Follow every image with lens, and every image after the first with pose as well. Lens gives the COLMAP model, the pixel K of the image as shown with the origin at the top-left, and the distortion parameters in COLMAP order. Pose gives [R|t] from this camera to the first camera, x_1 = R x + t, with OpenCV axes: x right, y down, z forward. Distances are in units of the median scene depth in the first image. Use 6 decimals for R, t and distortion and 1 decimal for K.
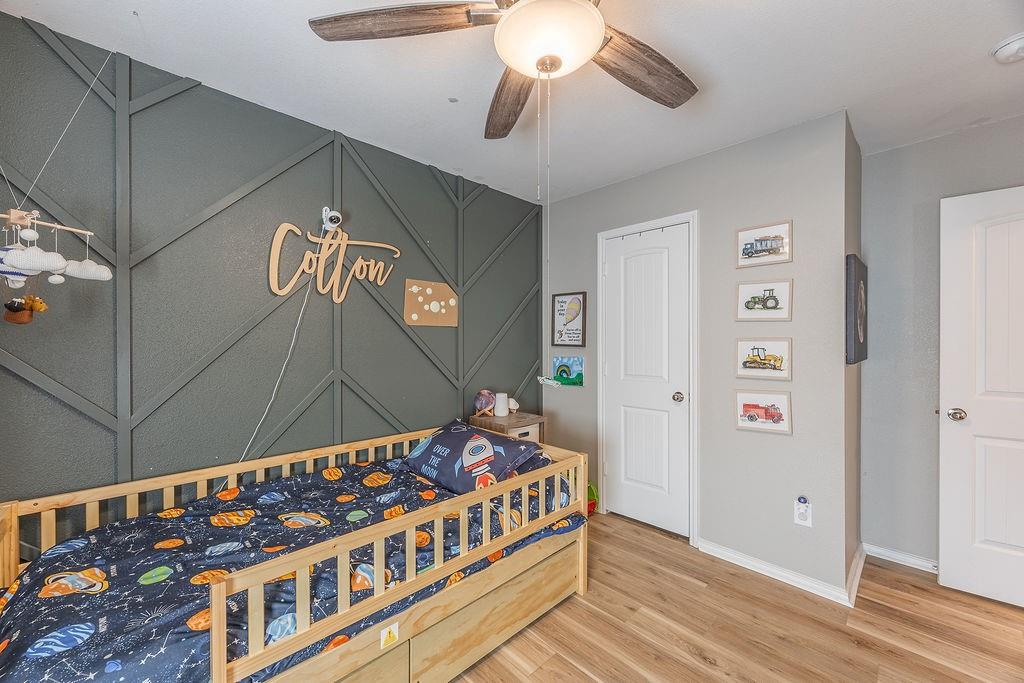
lens RADIAL K [[393.6, 0, 515.4], [0, 393.6, 342.4], [0, 0, 1]] dist [-0.005460, 0.001077]
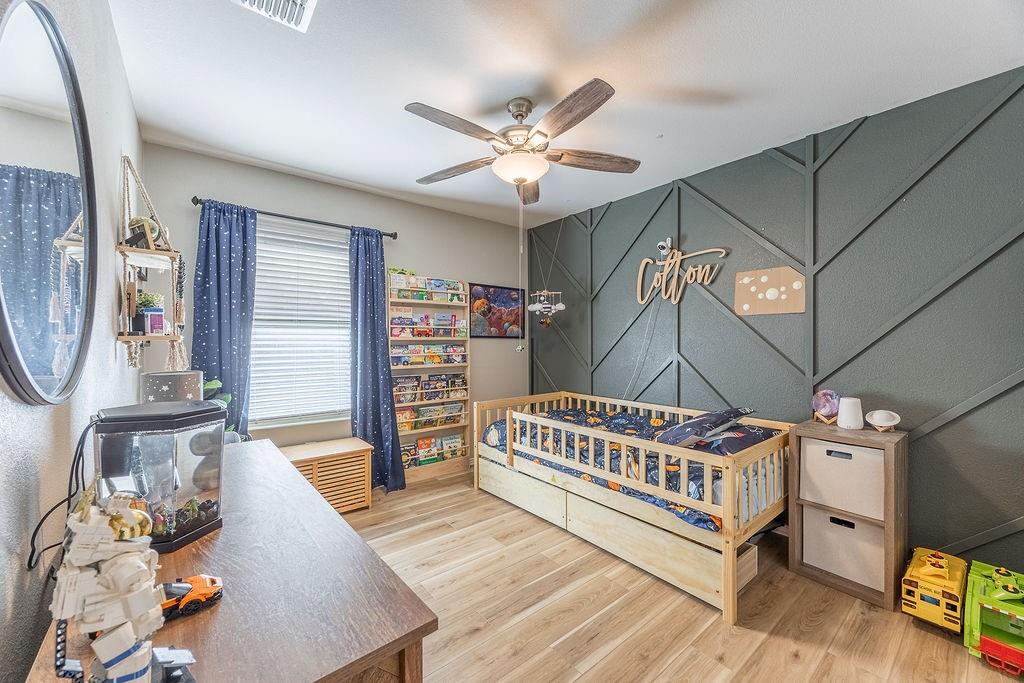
lens RADIAL K [[393.6, 0, 503.4], [0, 393.6, 342.6], [0, 0, 1]] dist [-0.005460, 0.001077]
pose [[-0.114225, -0.000684, -0.993455, 1.007423], [-0.004720, 0.999989, -0.000146, 0.037434], [0.993444, 0.004673, -0.114227, 0.579334]]
